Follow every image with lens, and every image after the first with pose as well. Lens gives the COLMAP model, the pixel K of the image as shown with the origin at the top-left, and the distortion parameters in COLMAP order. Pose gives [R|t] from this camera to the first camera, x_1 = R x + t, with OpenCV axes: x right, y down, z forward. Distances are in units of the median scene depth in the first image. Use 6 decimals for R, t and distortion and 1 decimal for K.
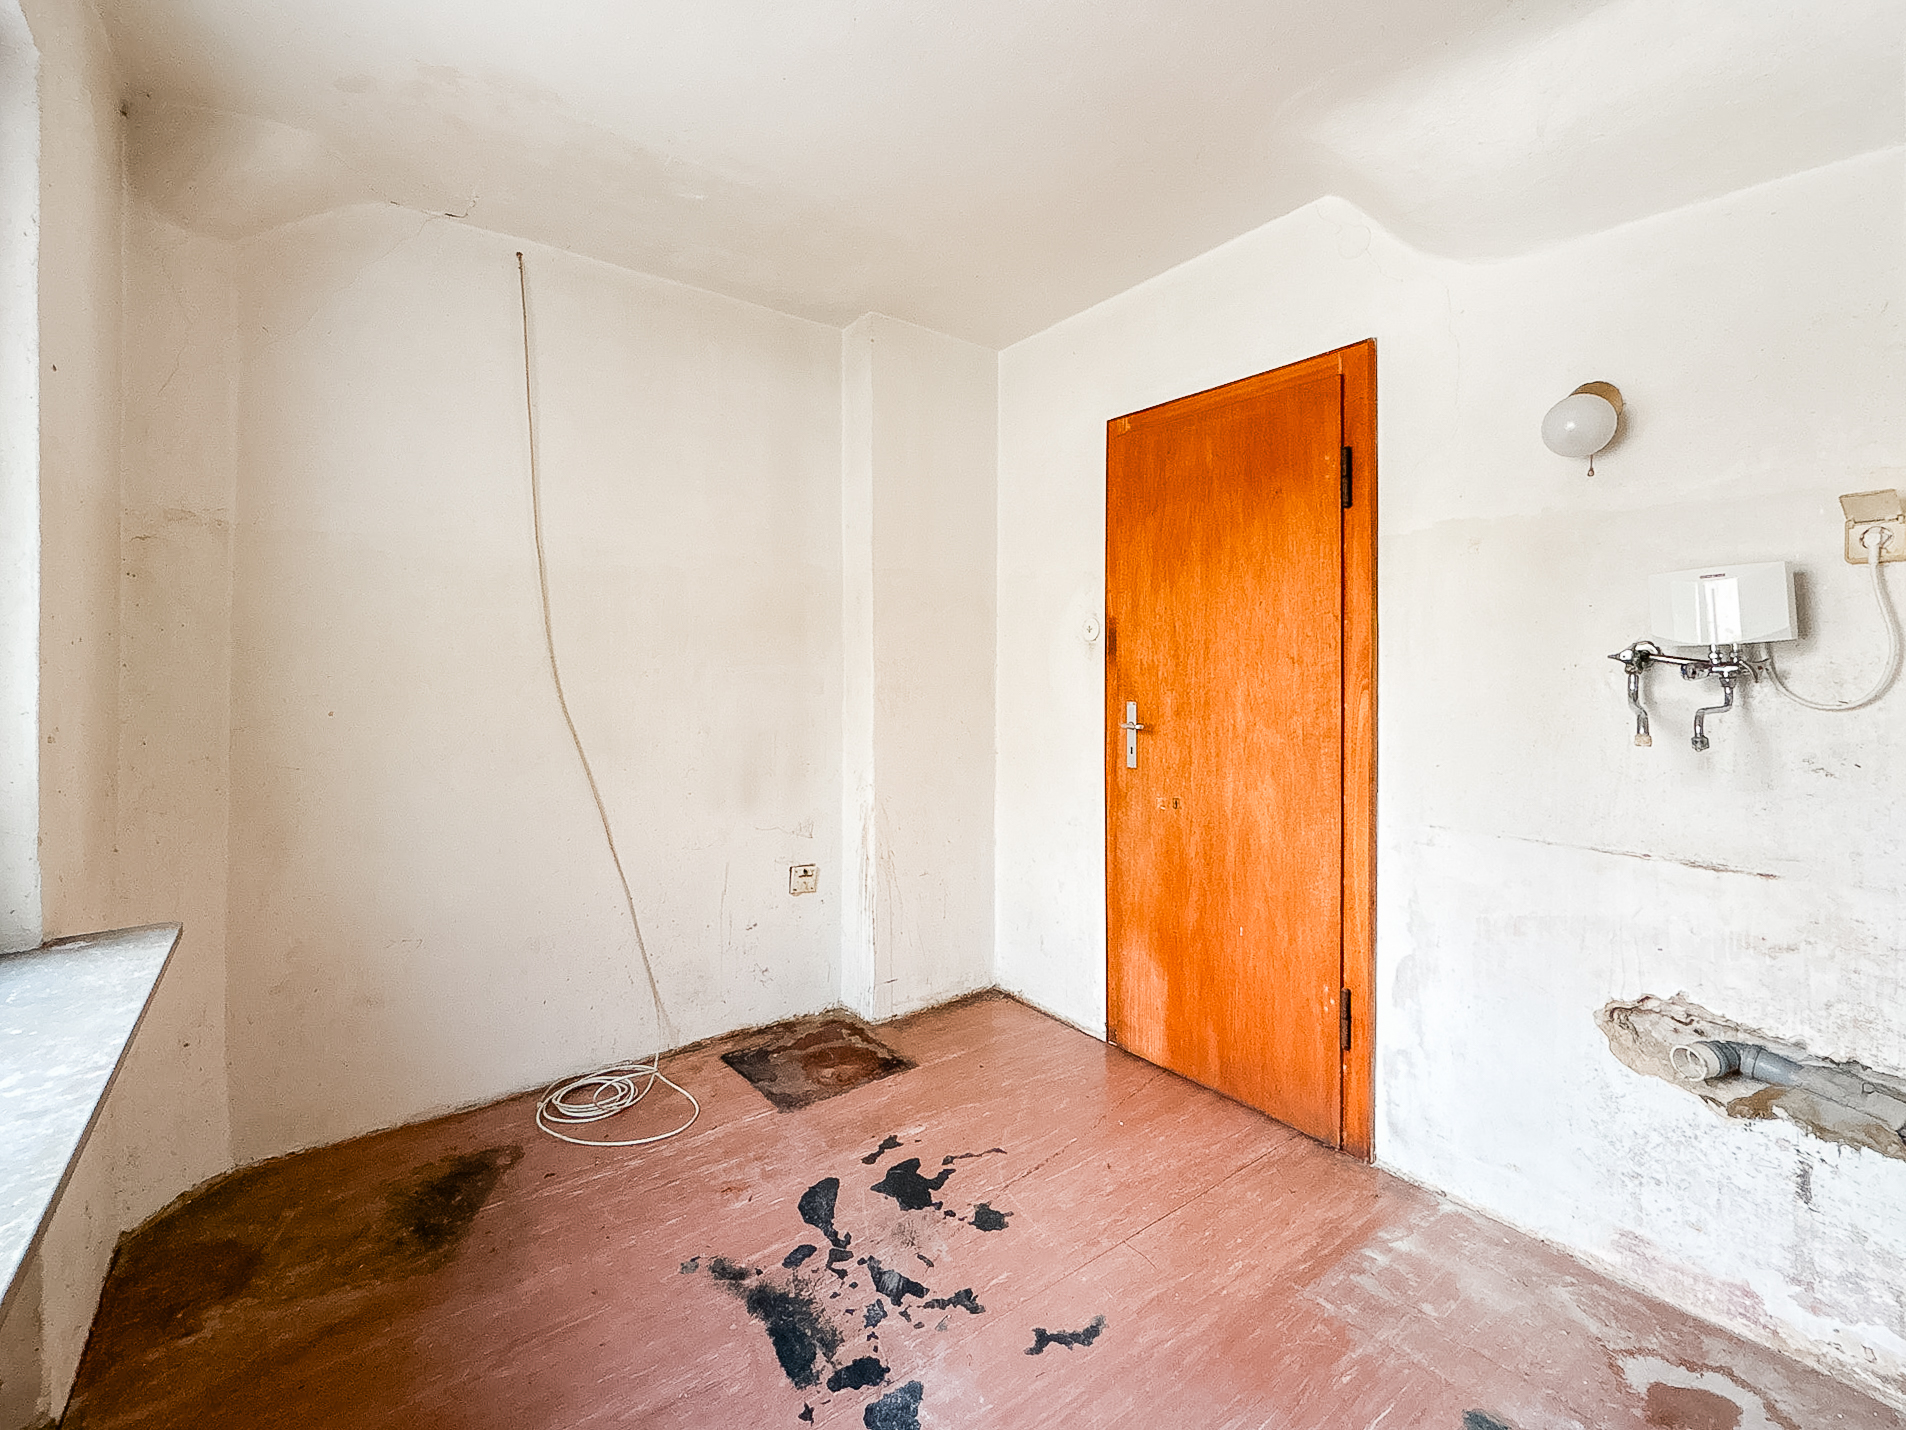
lens RADIAL K [[760.4, 0, 943.6], [0, 760.4, 671.8], [0, 0, 1]] dist [-0.006961, 0.000681]
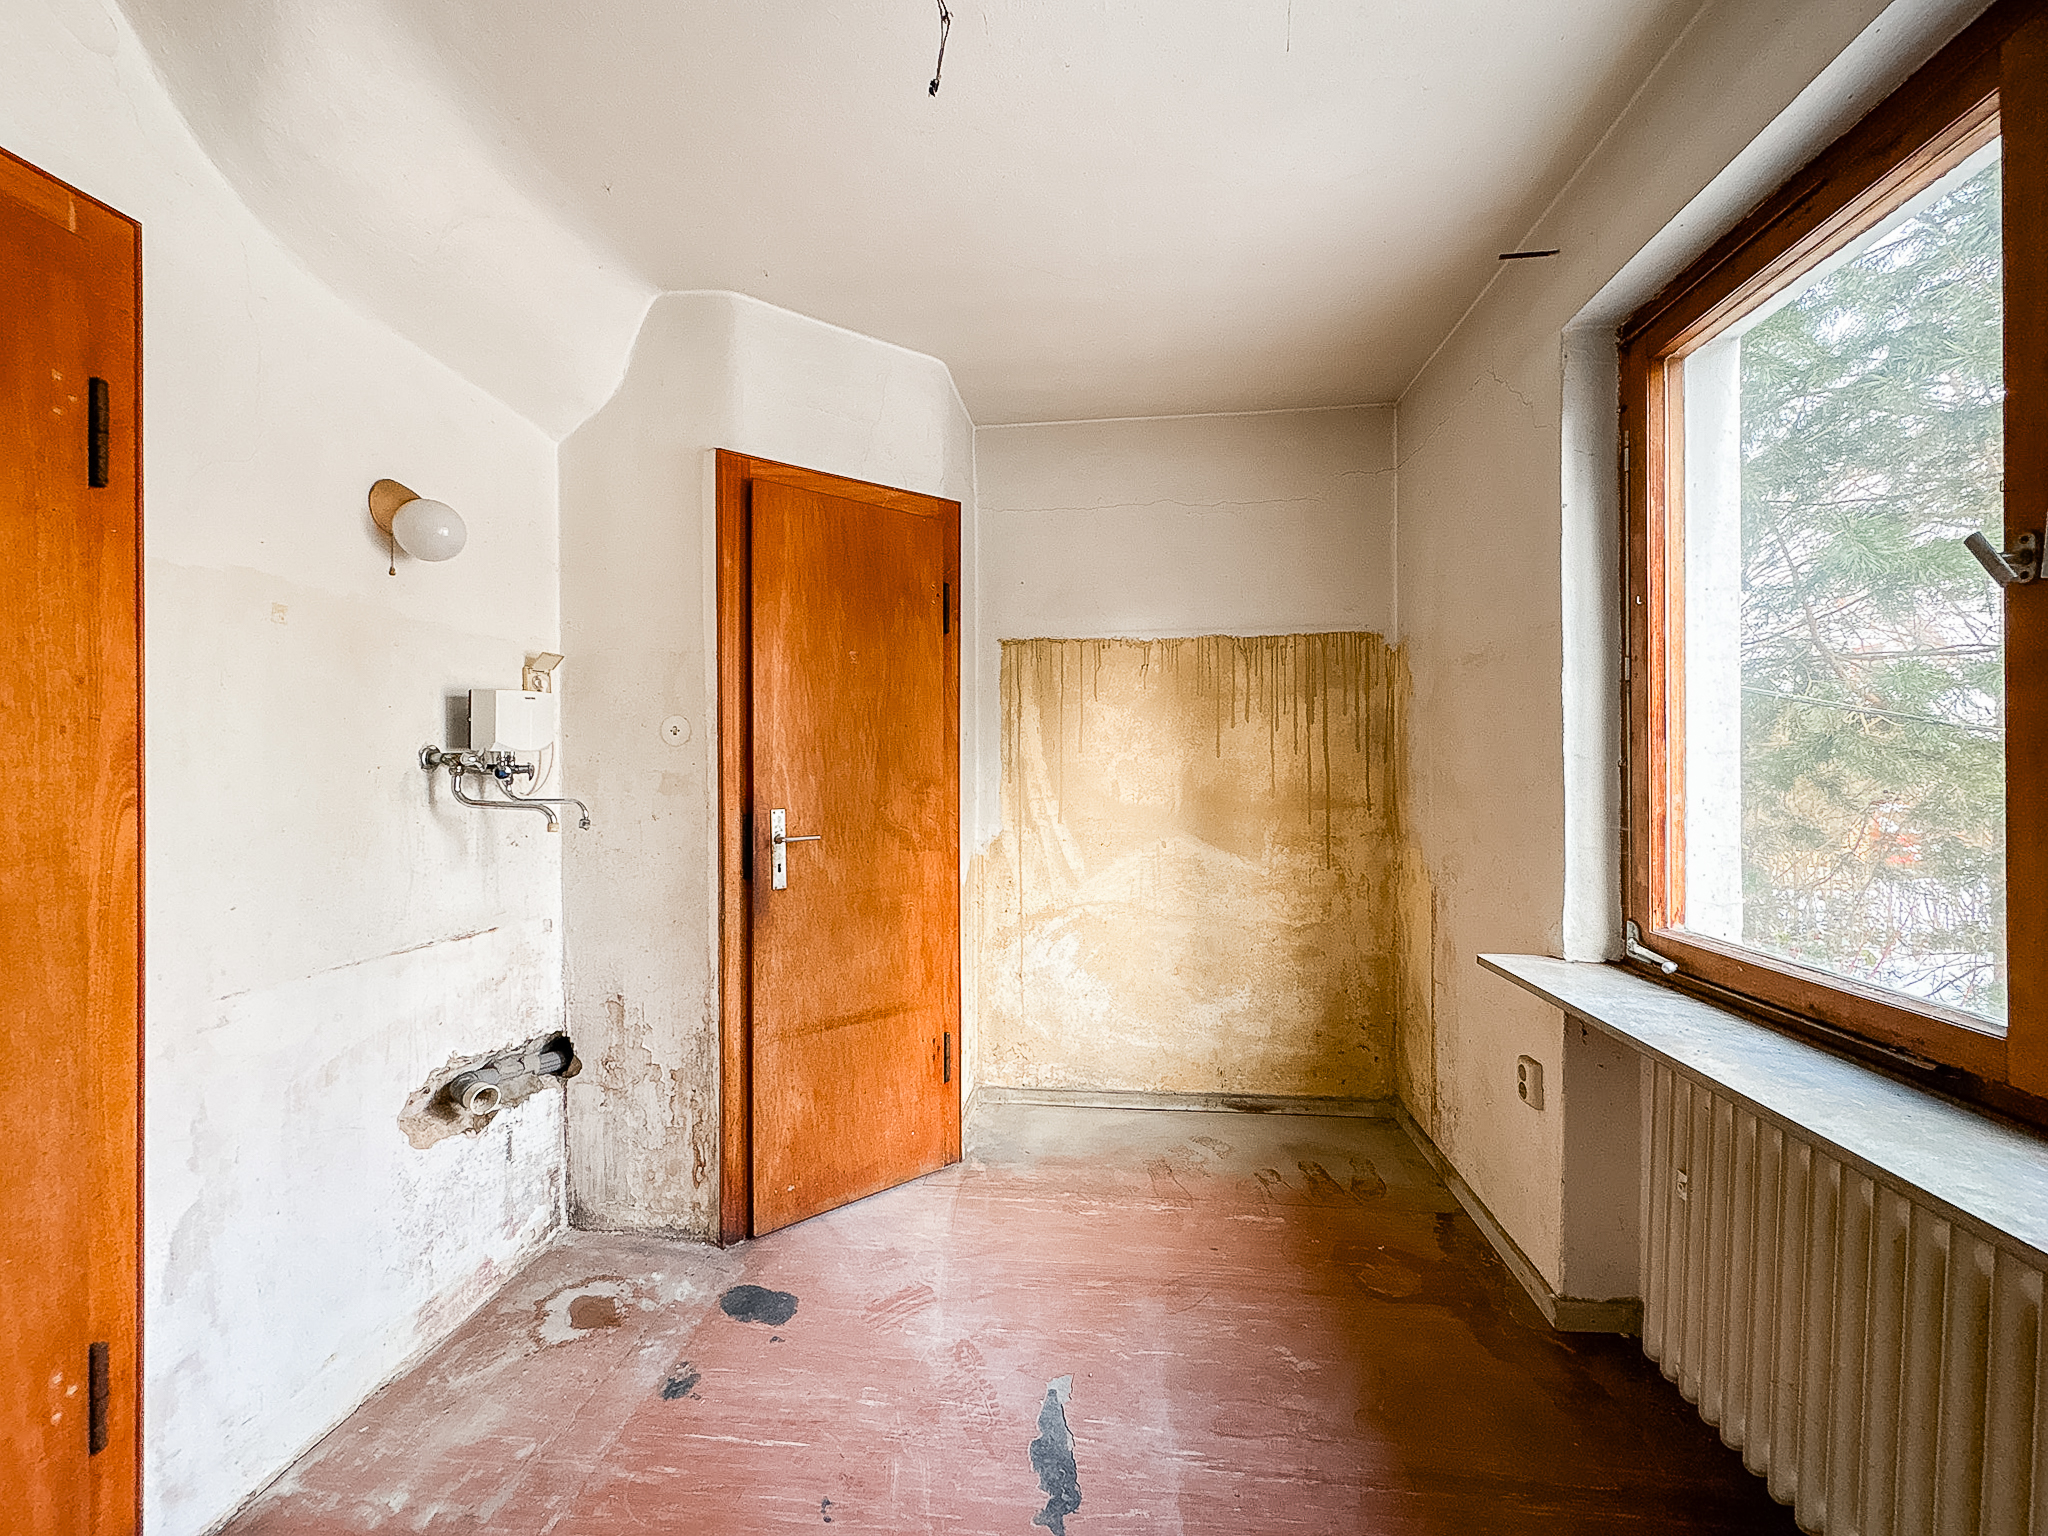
lens RADIAL K [[817.1, 0, 1019.9], [0, 817.1, 770.6], [0, 0, 1]] dist [-0.006961, 0.000681]
pose [[-0.705806, -0.003532, 0.708396, -0.519901], [0.005203, 0.999935, 0.010169, -0.011628], [-0.708386, 0.010863, -0.705742, 1.300094]]
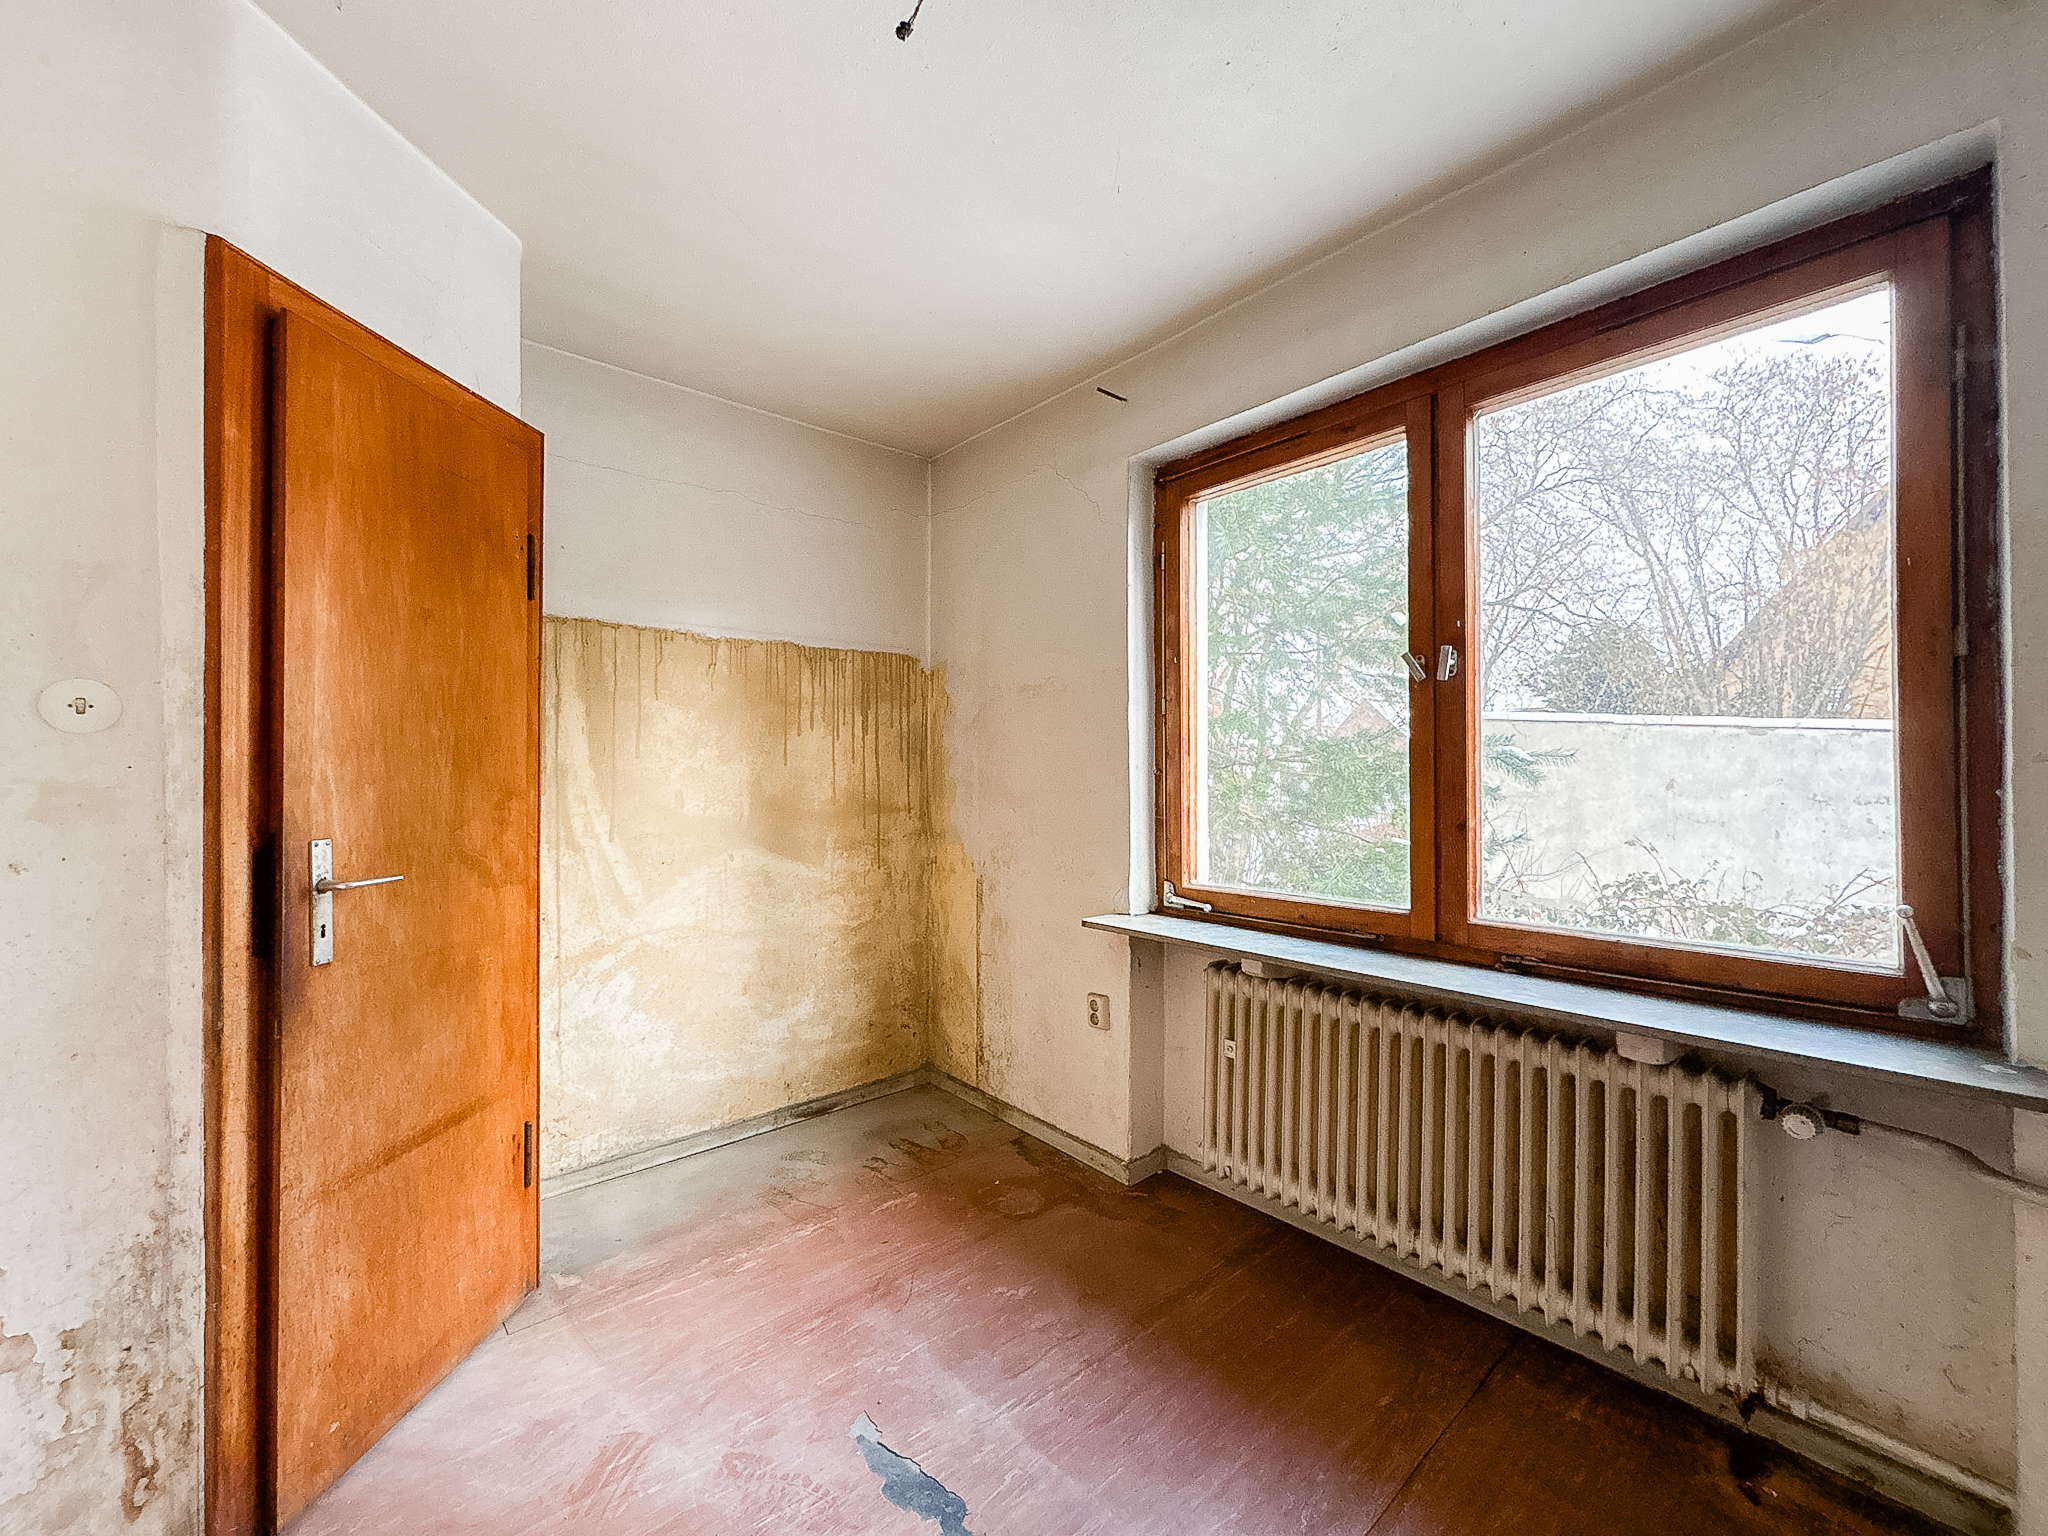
lens RADIAL K [[817.1, 0, 1026.9], [0, 817.1, 773.6], [0, 0, 1]] dist [-0.006961, 0.000681]
pose [[-0.999083, -0.000401, -0.042810, -0.206221], [-0.000551, 0.999994, 0.003493, -0.009904], [0.042808, 0.003514, -0.999077, 1.430231]]
